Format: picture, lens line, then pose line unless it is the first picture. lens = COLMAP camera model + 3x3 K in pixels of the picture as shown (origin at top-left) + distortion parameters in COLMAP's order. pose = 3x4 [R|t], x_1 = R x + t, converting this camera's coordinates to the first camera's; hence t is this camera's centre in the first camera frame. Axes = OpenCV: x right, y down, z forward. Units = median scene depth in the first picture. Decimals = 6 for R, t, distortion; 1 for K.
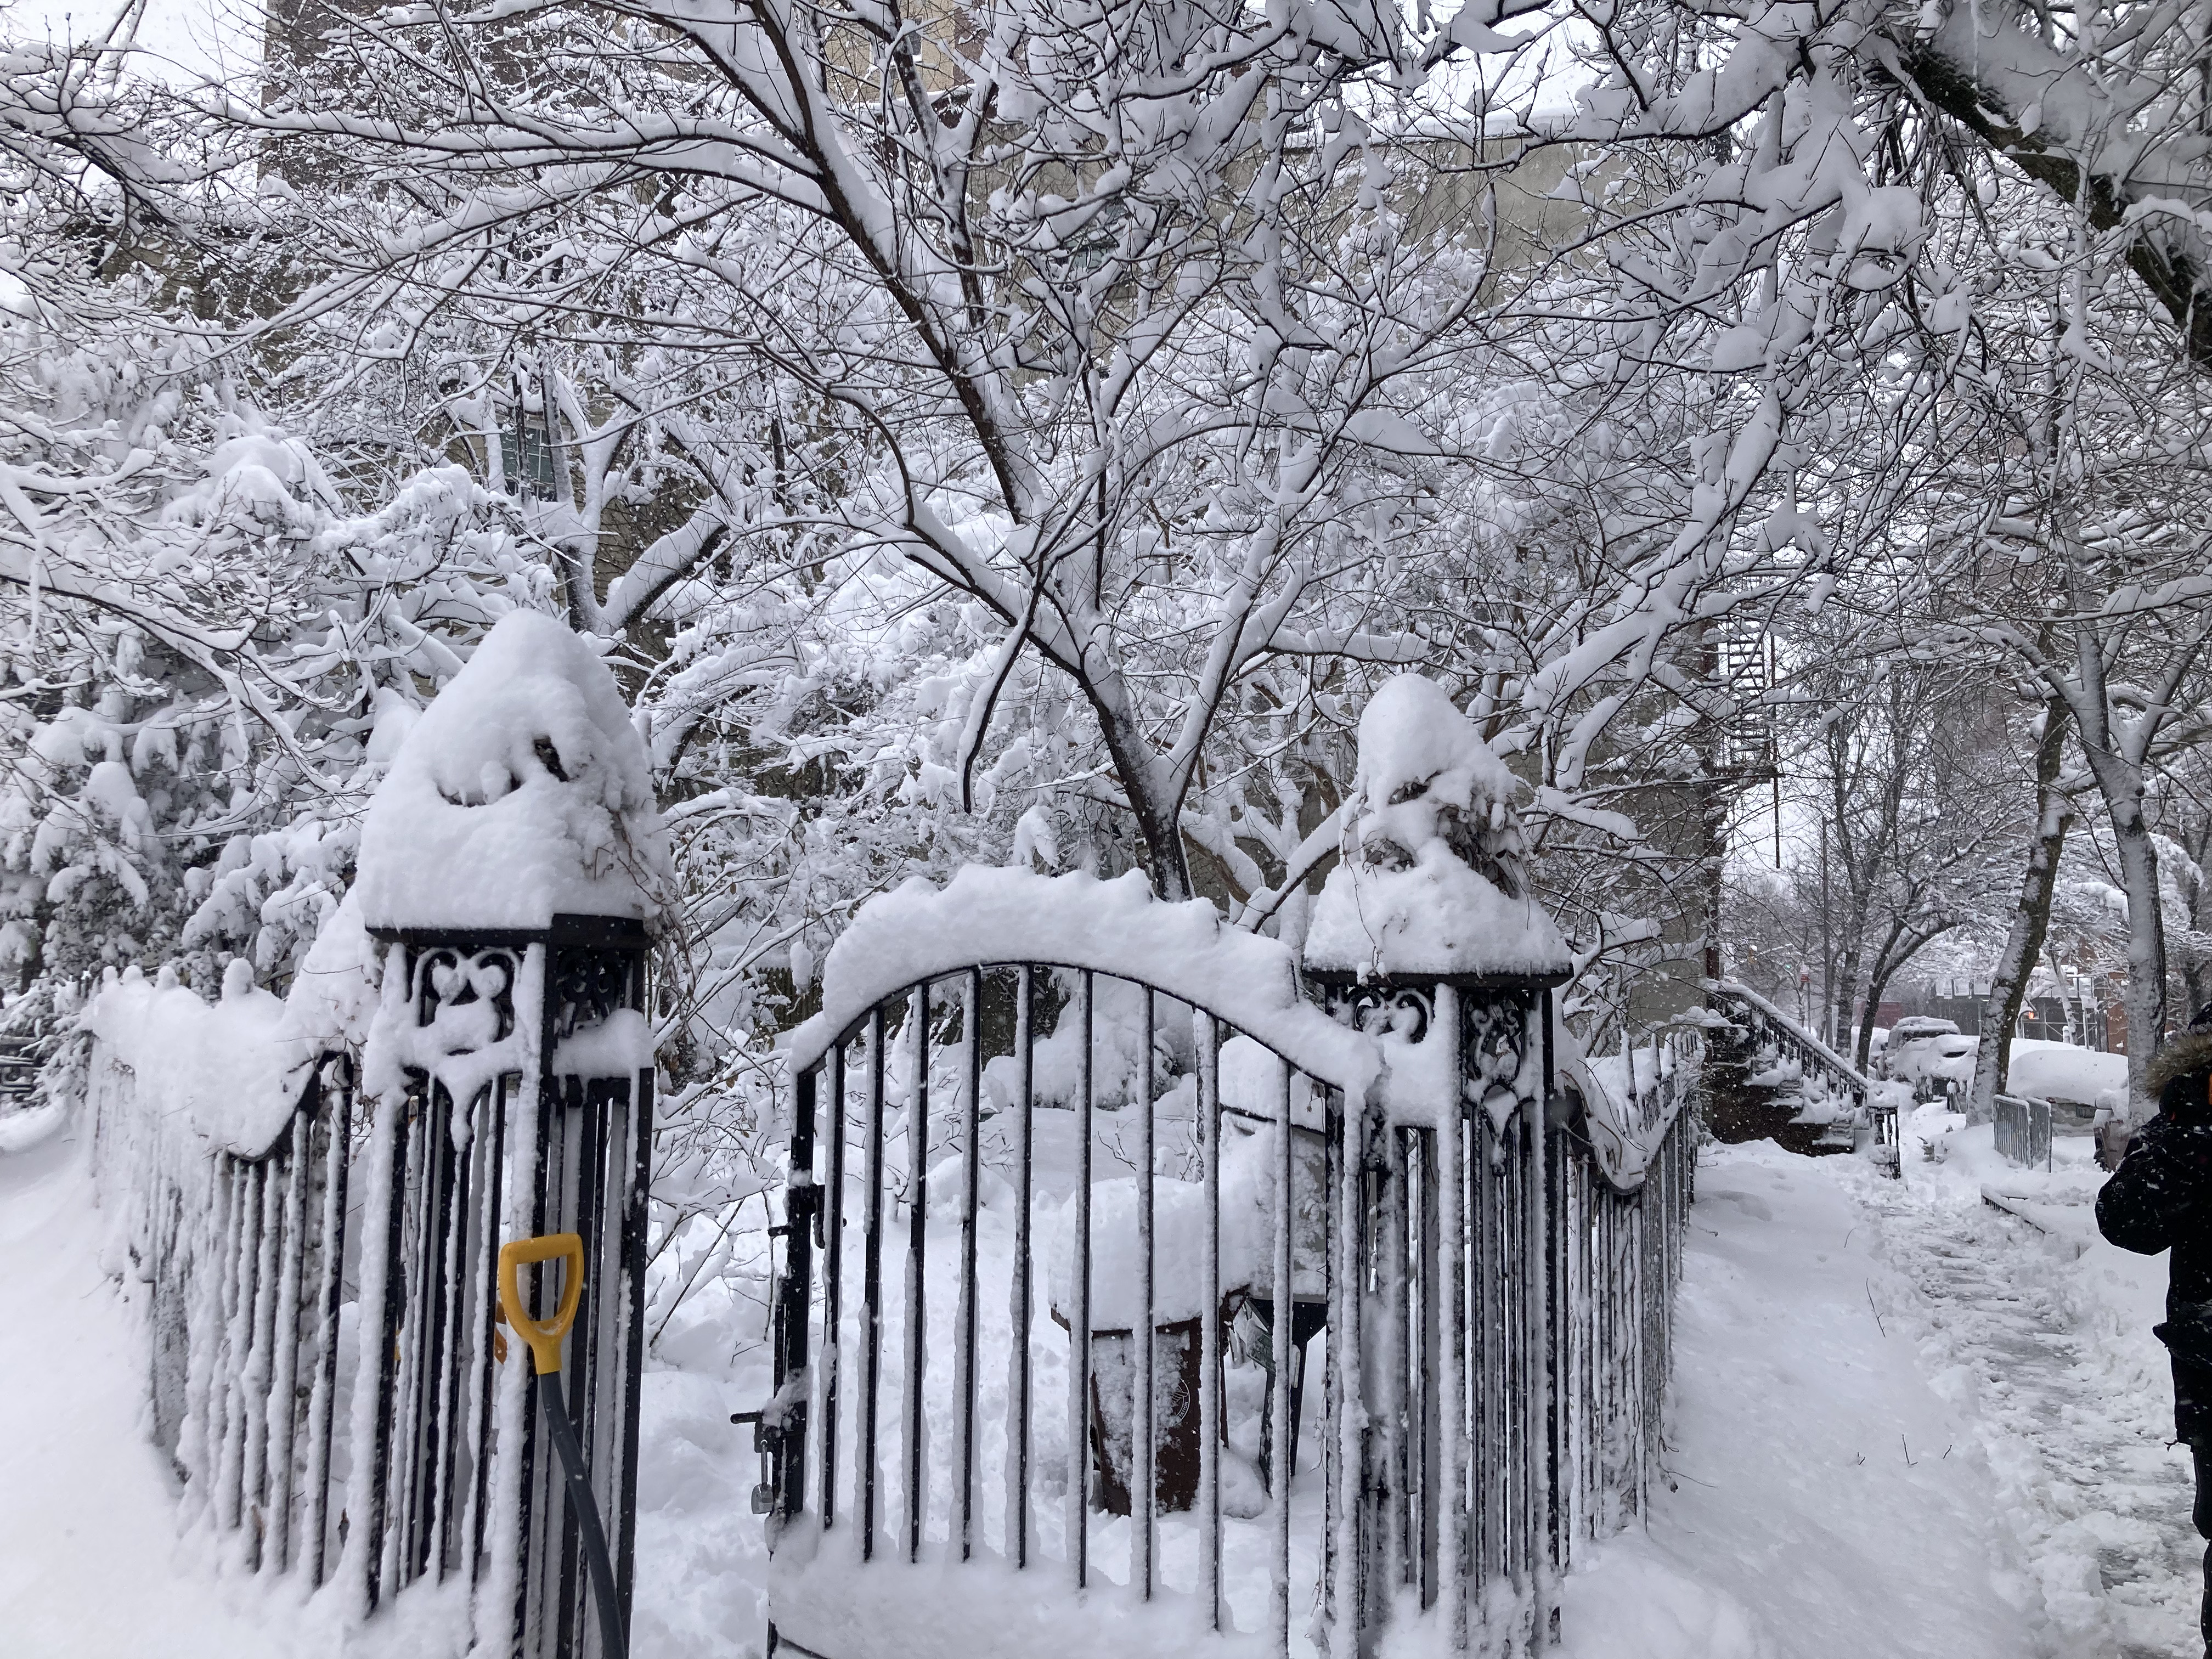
lens RADIAL K [[1788.1, 0, 1092.5], [0, 1788.1, 813.9], [0, 0, 1]] dist [0.021685, 0.007395]
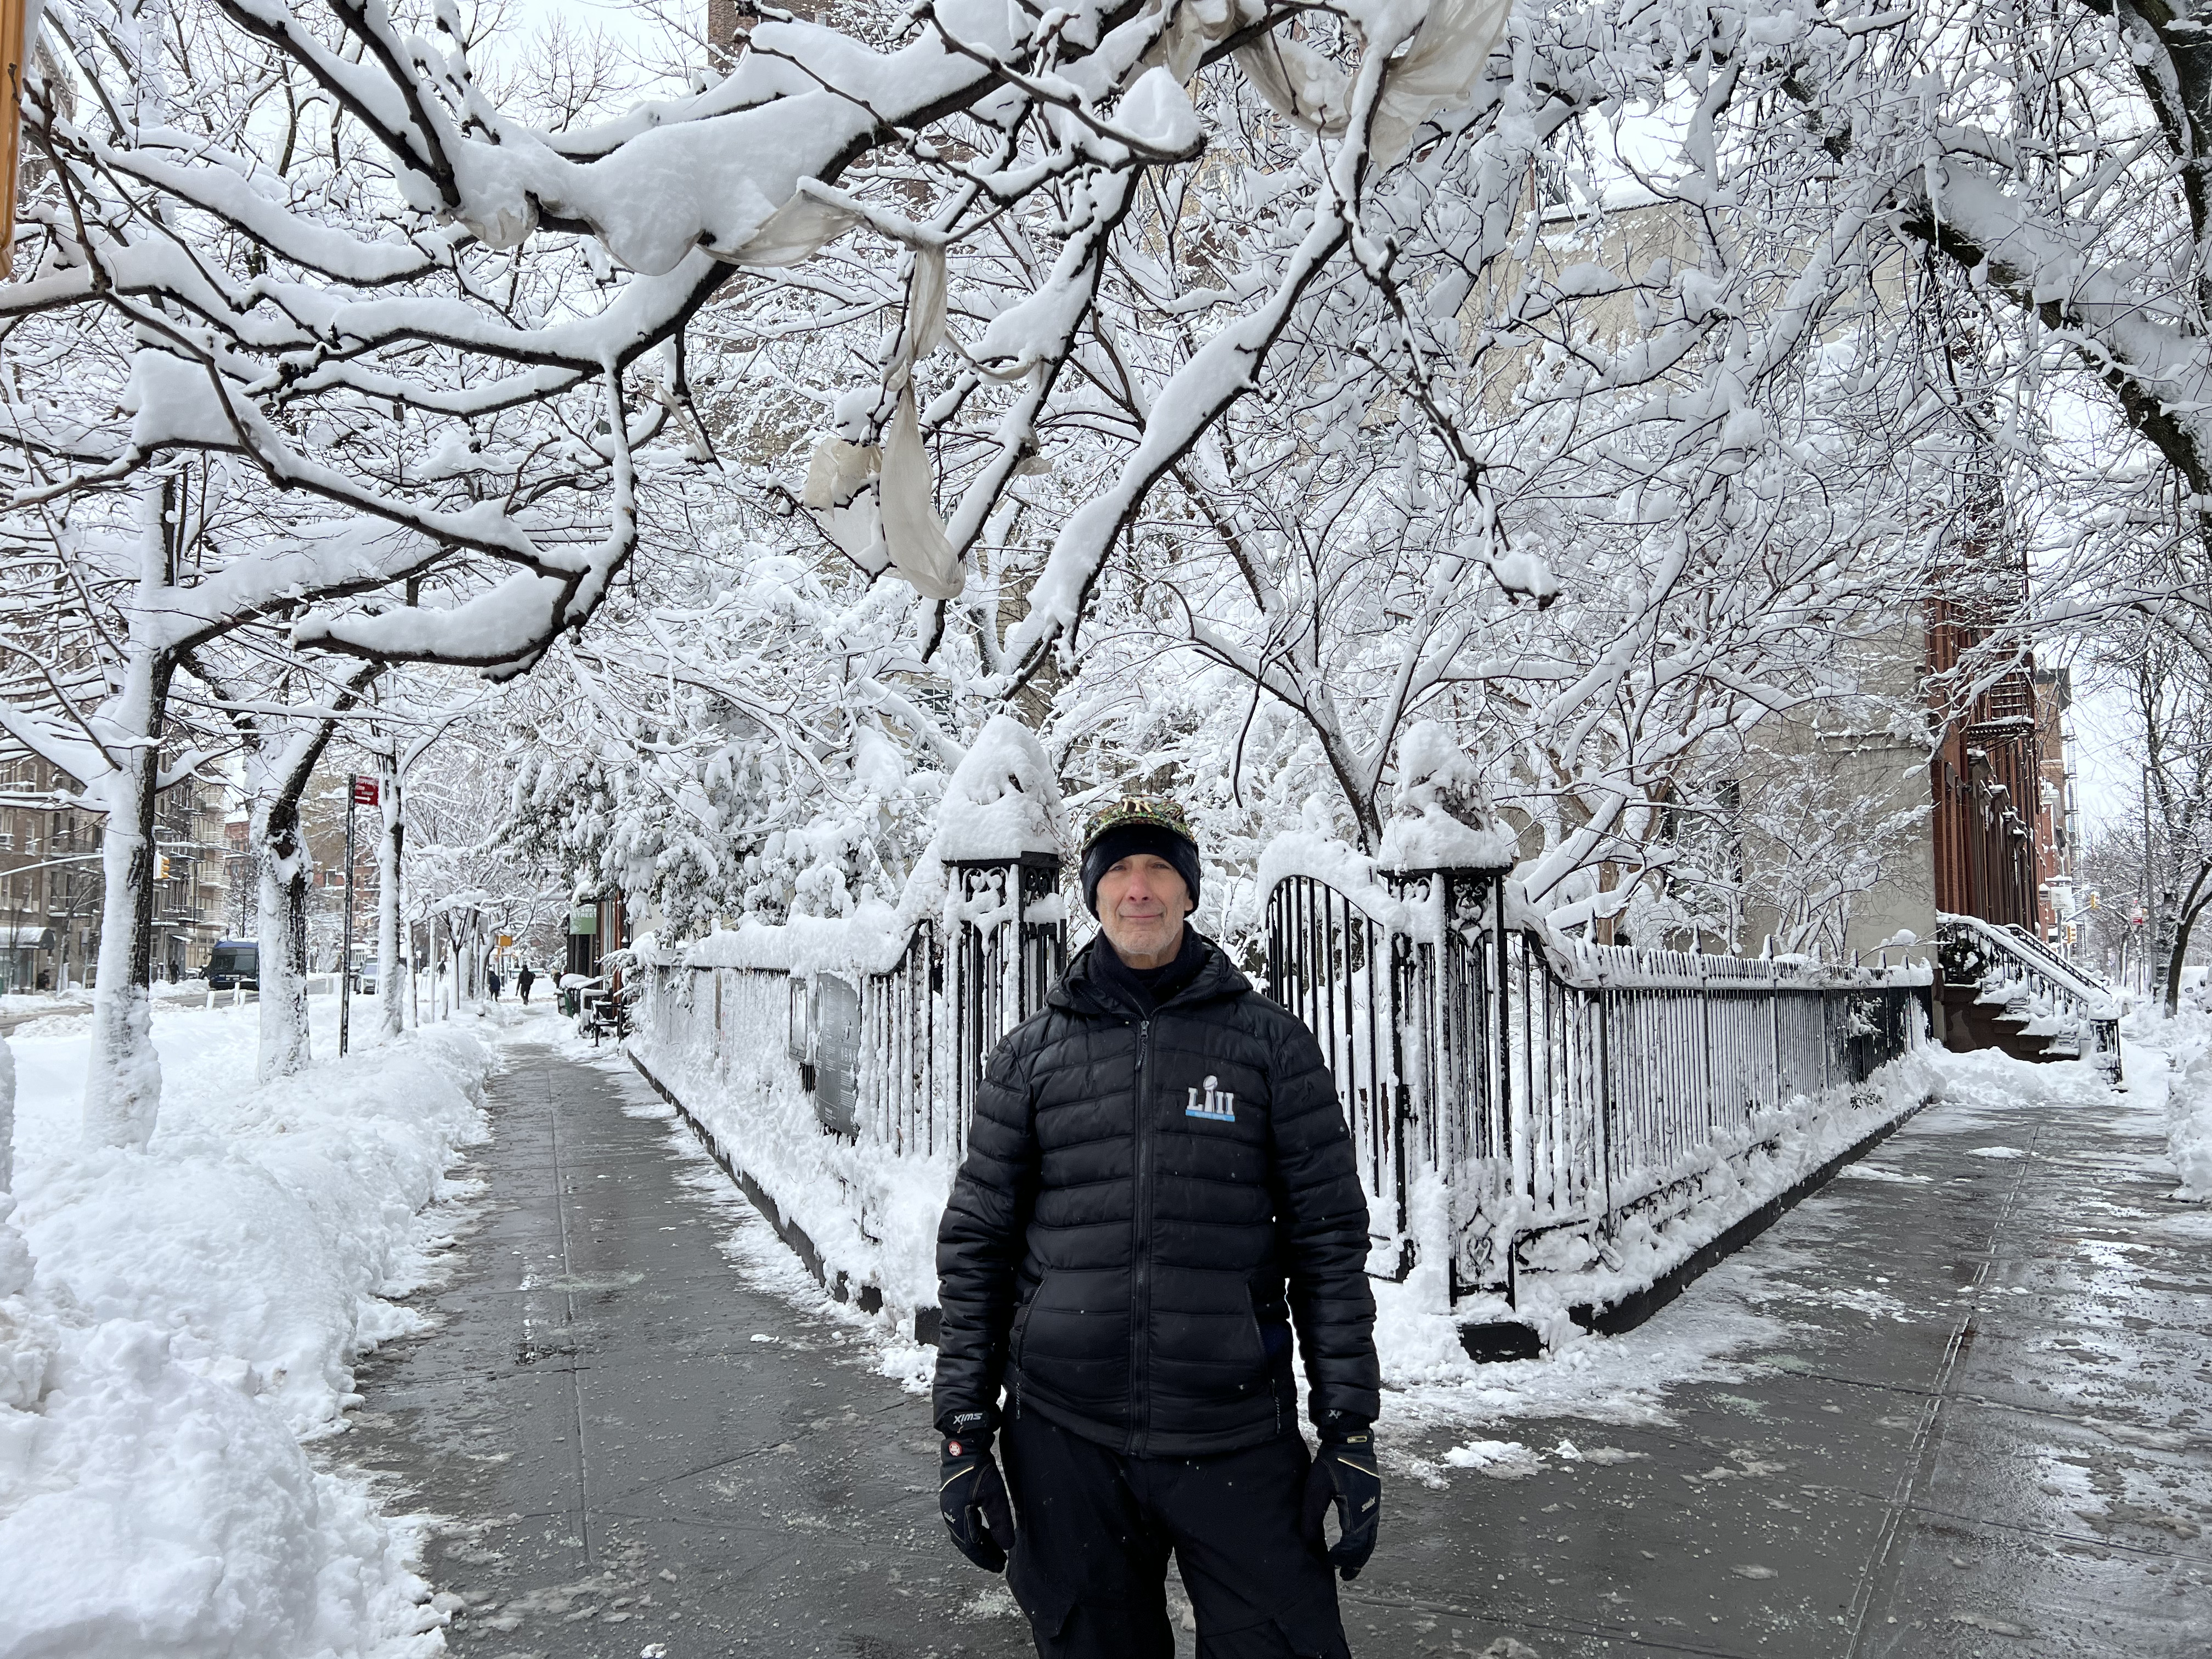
lens RADIAL K [[1655.8, 0, 1097.6], [0, 1655.8, 831.5], [0, 0, 1]] dist [0.018892, -0.023468]
pose [[0.977979, -0.036510, -0.205483, 0.096990], [0.040761, 0.999033, 0.016489, -0.000091], [0.204682, -0.024501, 0.978522, -0.441516]]
